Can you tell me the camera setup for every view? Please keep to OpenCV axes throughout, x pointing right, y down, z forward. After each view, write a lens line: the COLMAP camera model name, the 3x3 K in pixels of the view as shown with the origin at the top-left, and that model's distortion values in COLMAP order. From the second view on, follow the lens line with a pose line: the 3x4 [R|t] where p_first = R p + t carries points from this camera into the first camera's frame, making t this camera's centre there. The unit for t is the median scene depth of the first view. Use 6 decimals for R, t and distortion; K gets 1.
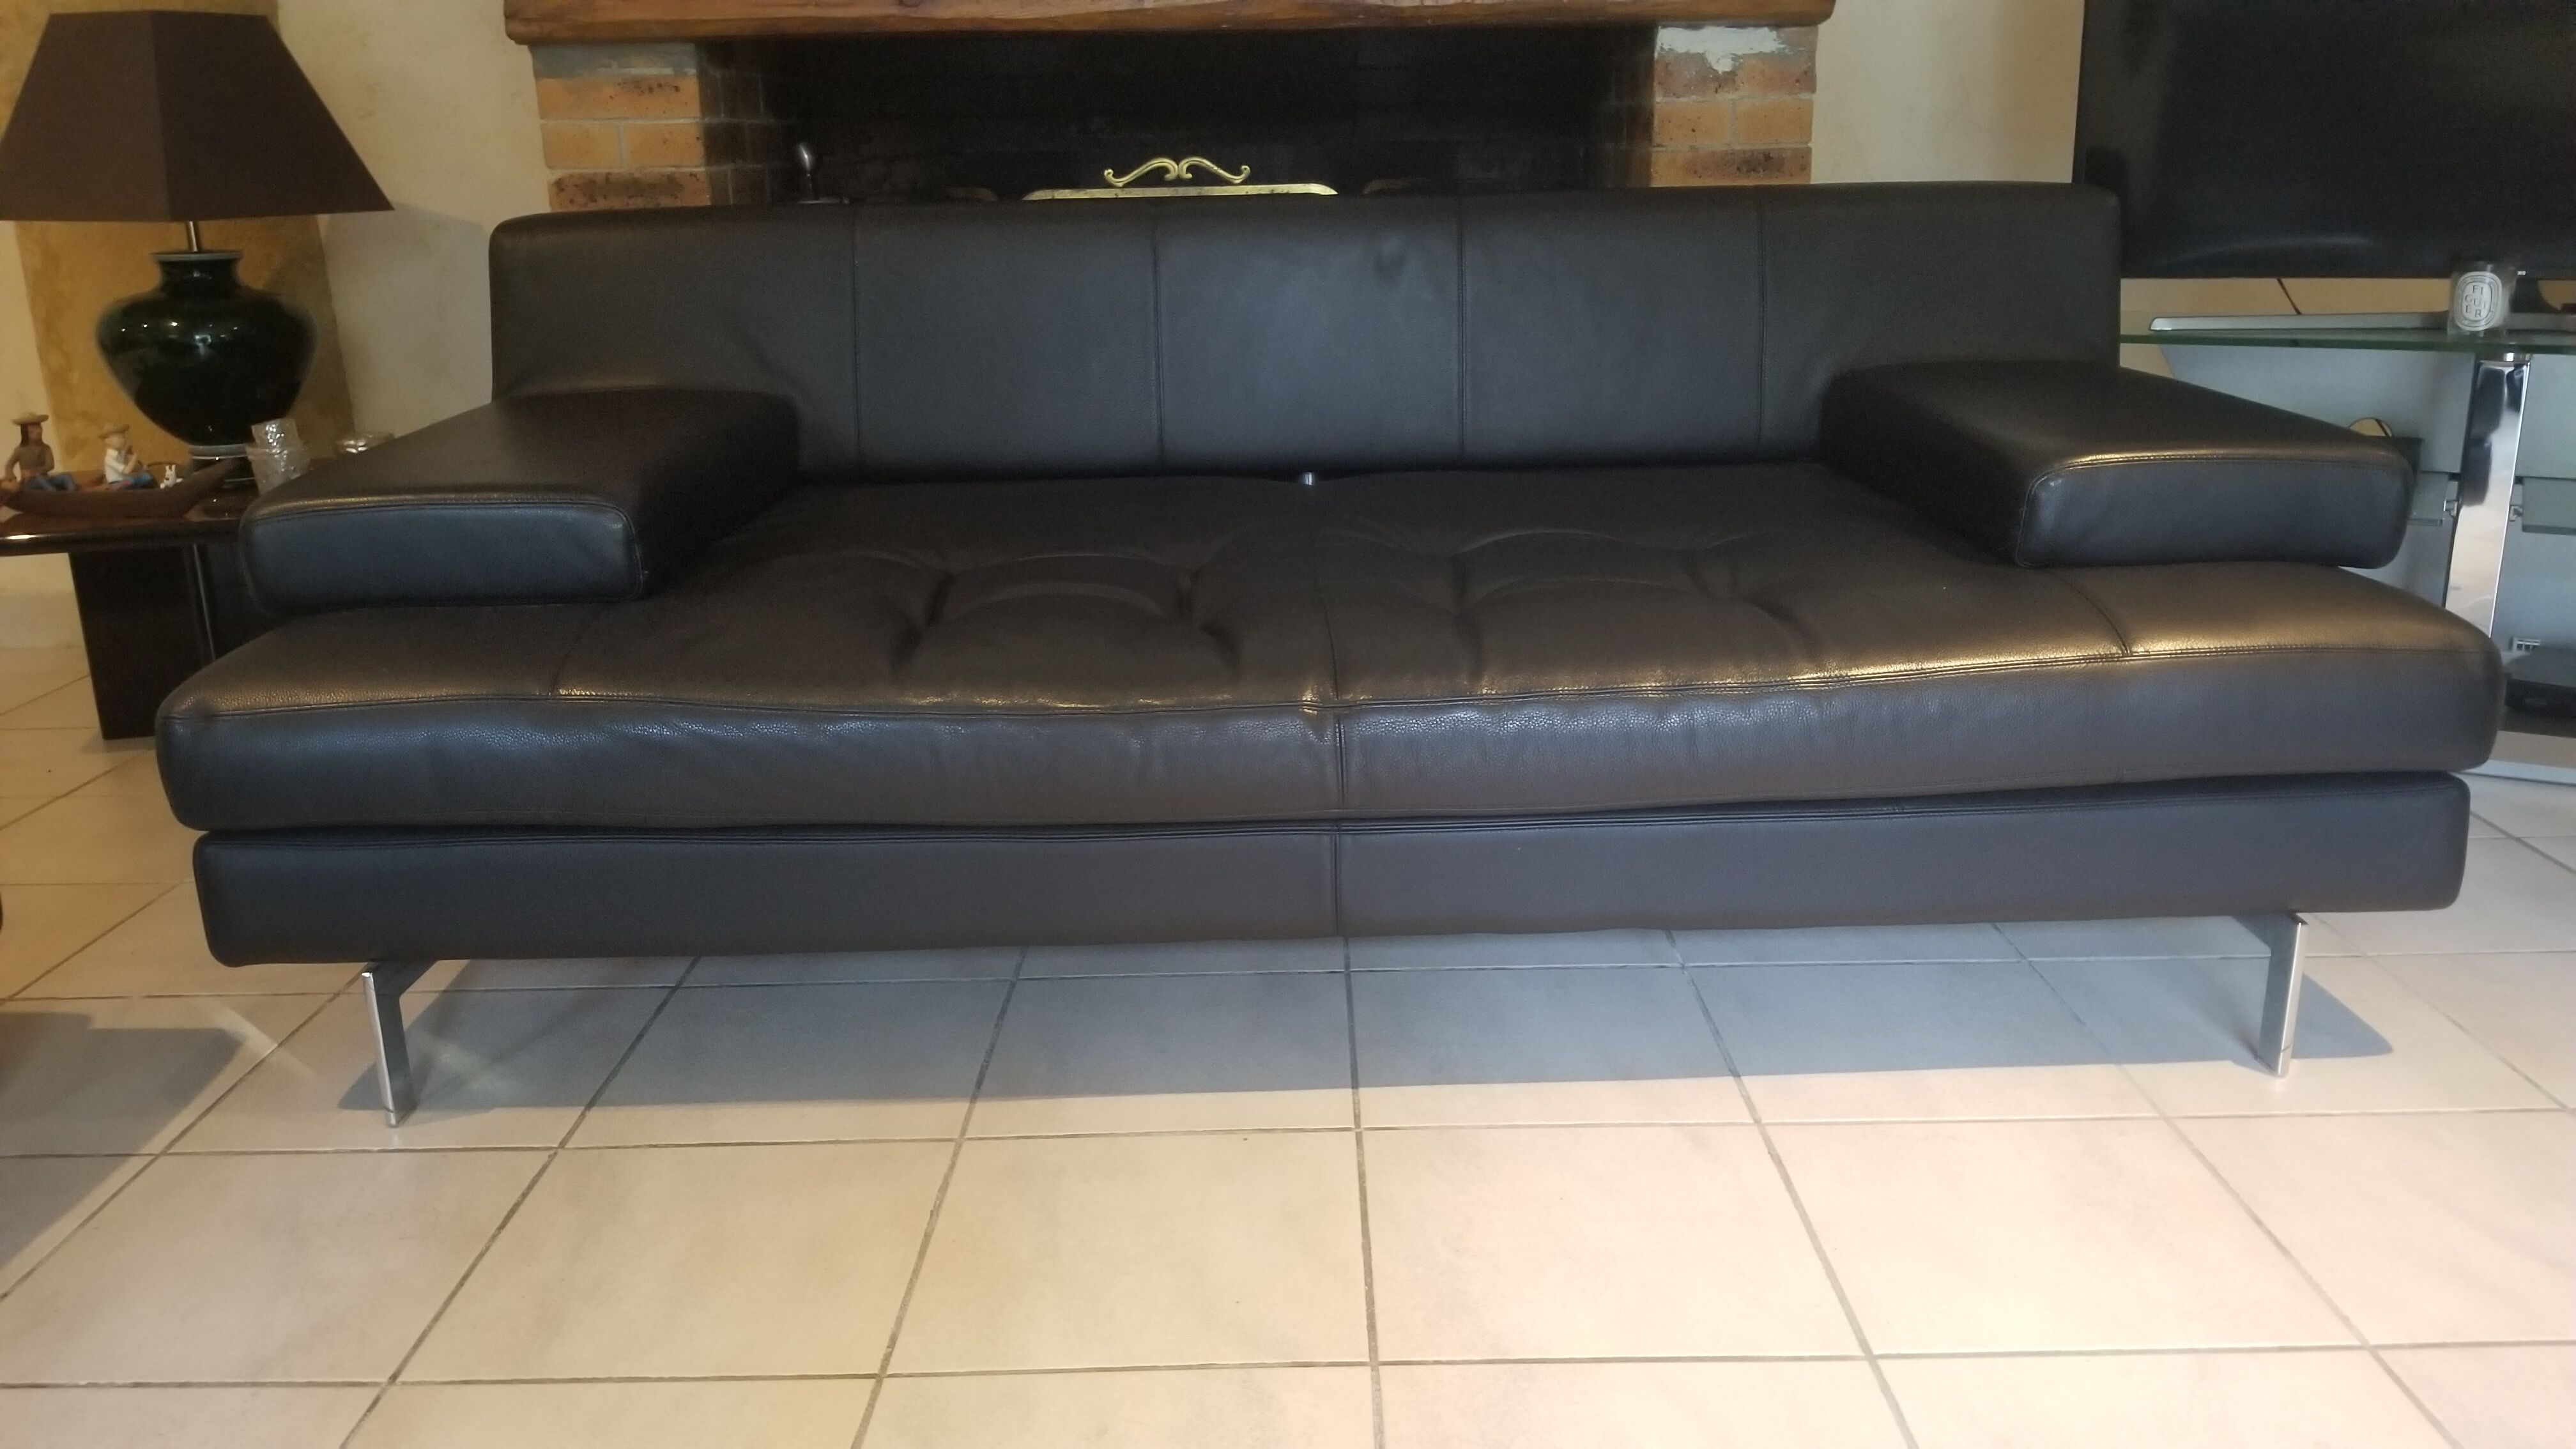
lens RADIAL K [[2053.2, 0, 1337.0], [0, 2053.2, 725.0], [0, 0, 1]] dist [0.057233, -0.130621]
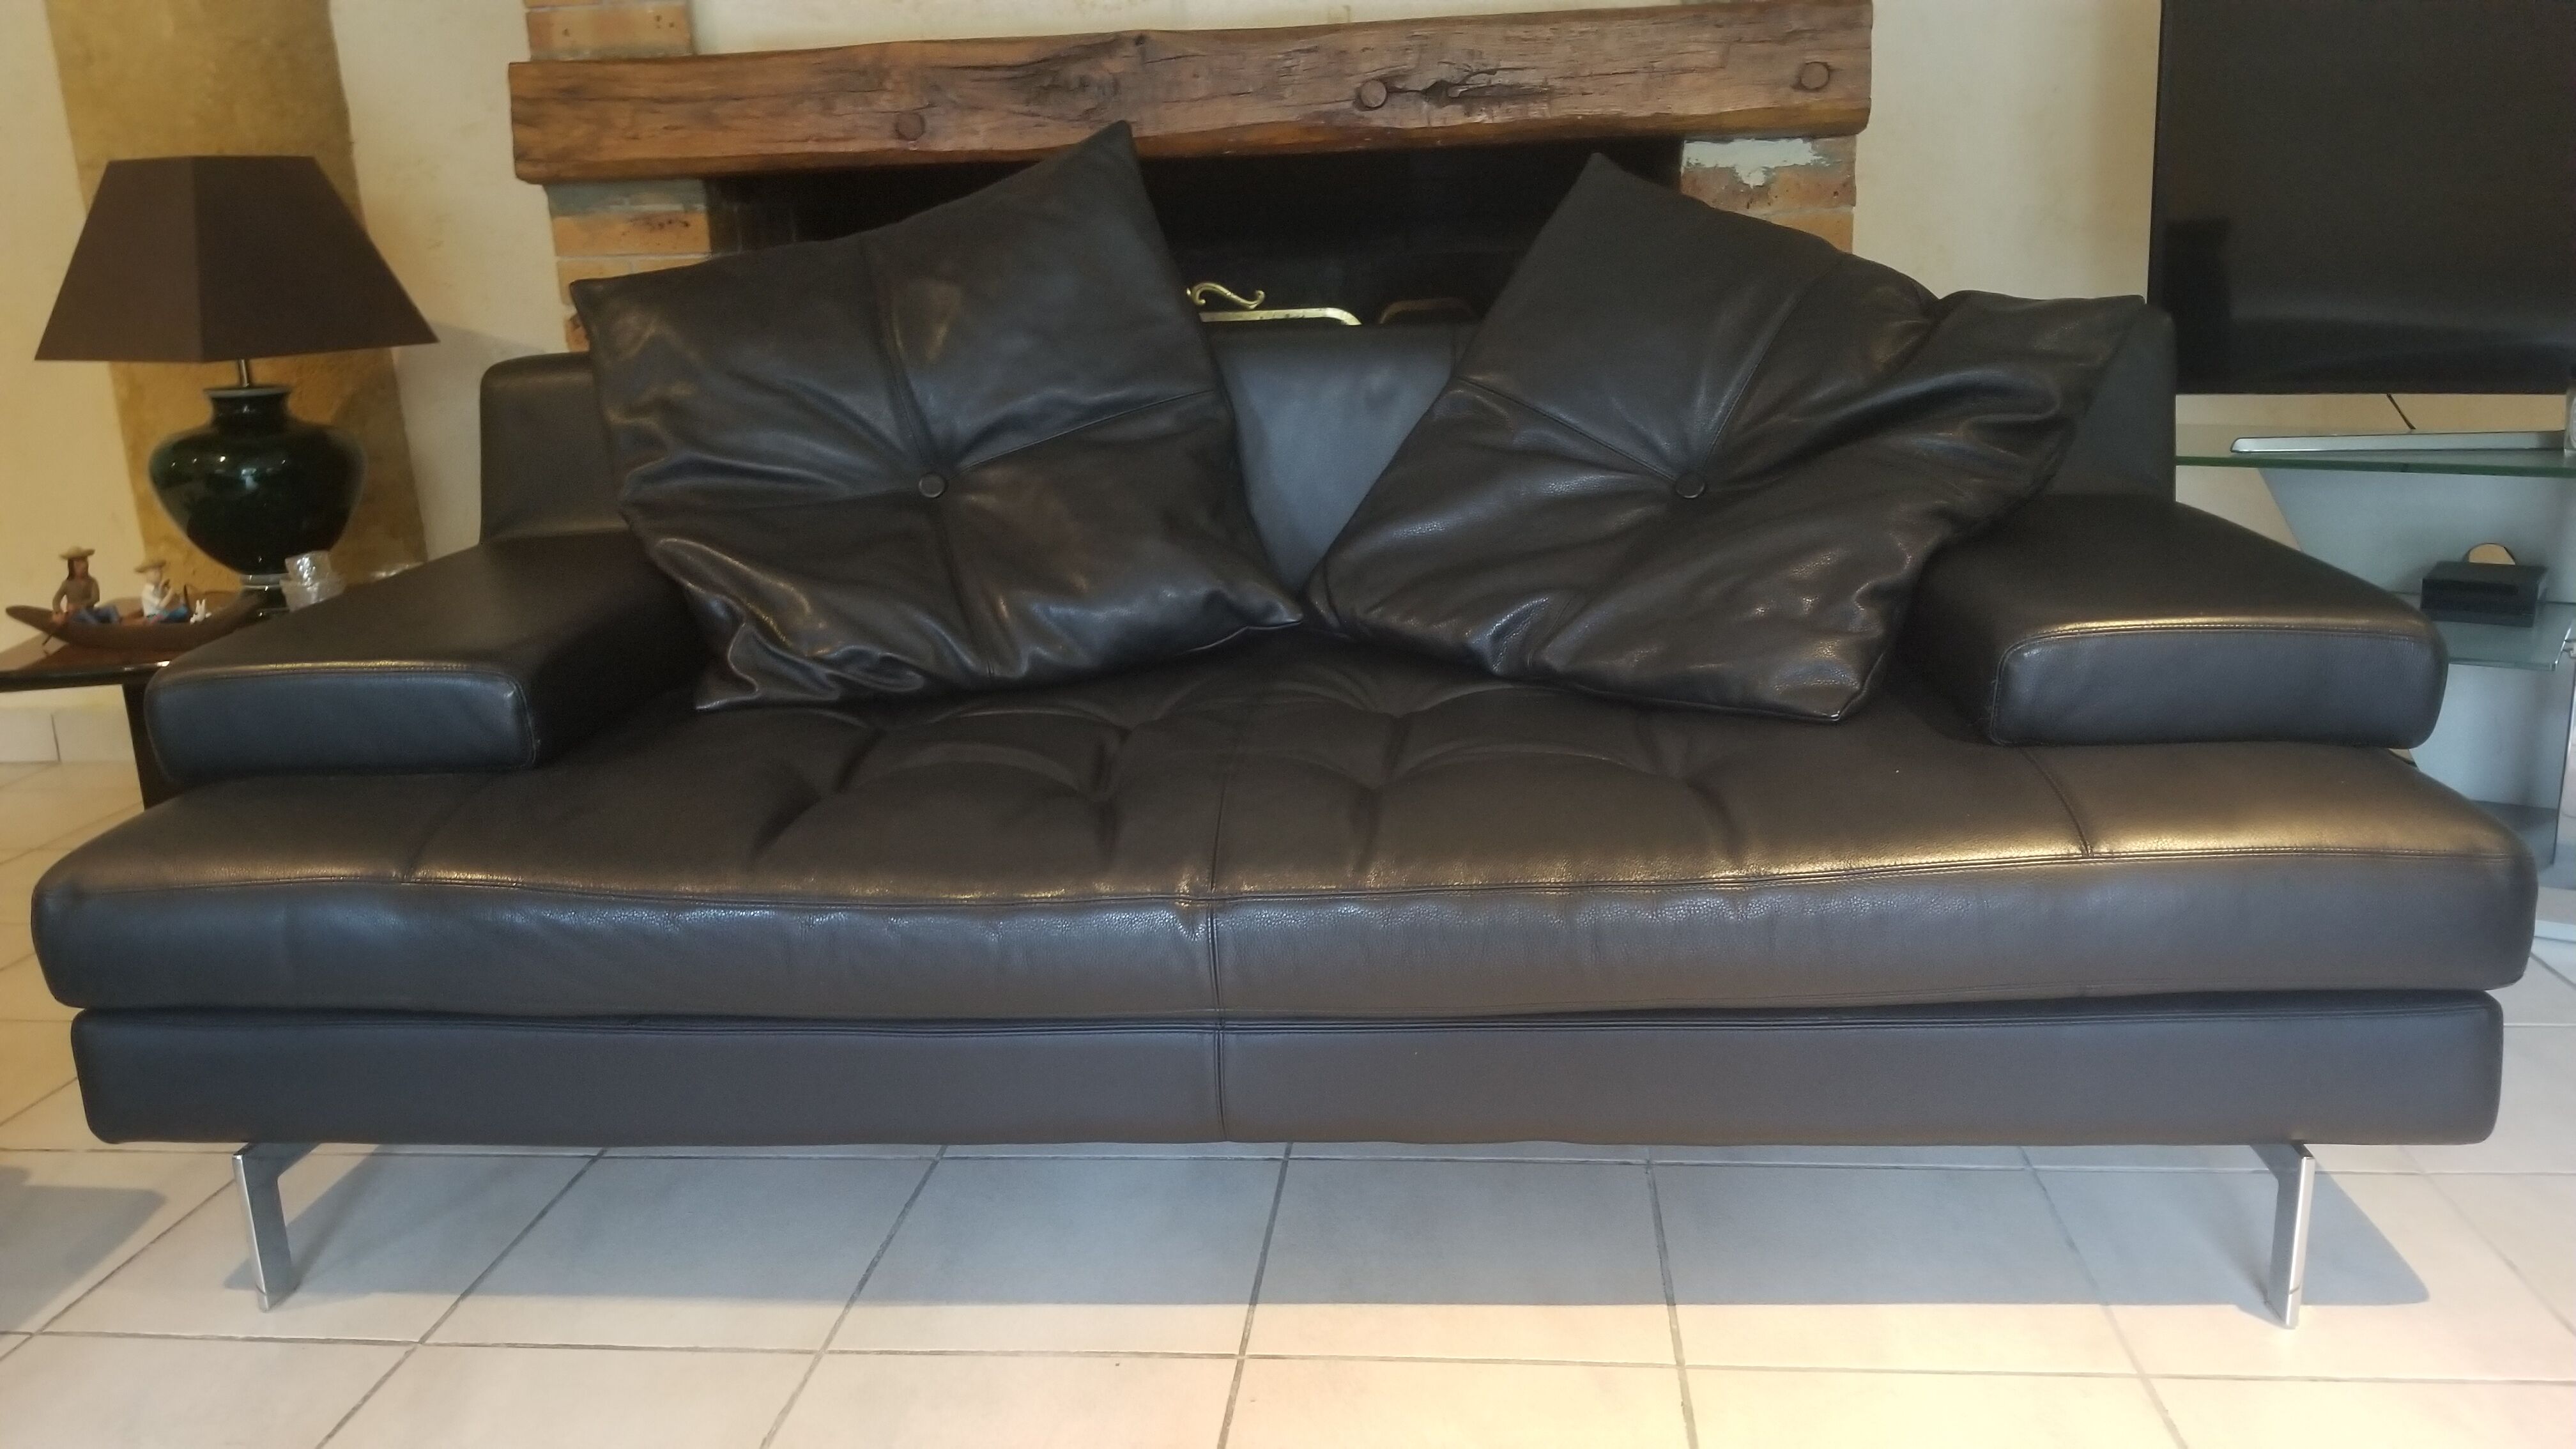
lens RADIAL K [[2053.2, 0, 1337.0], [0, 2053.2, 725.0], [0, 0, 1]] dist [0.057233, -0.130621]
pose [[0.994768, 0.006077, -0.101979, 0.138297], [-0.009593, 0.999375, -0.034022, -0.051996], [0.101708, 0.034823, 0.994205, 0.072192]]
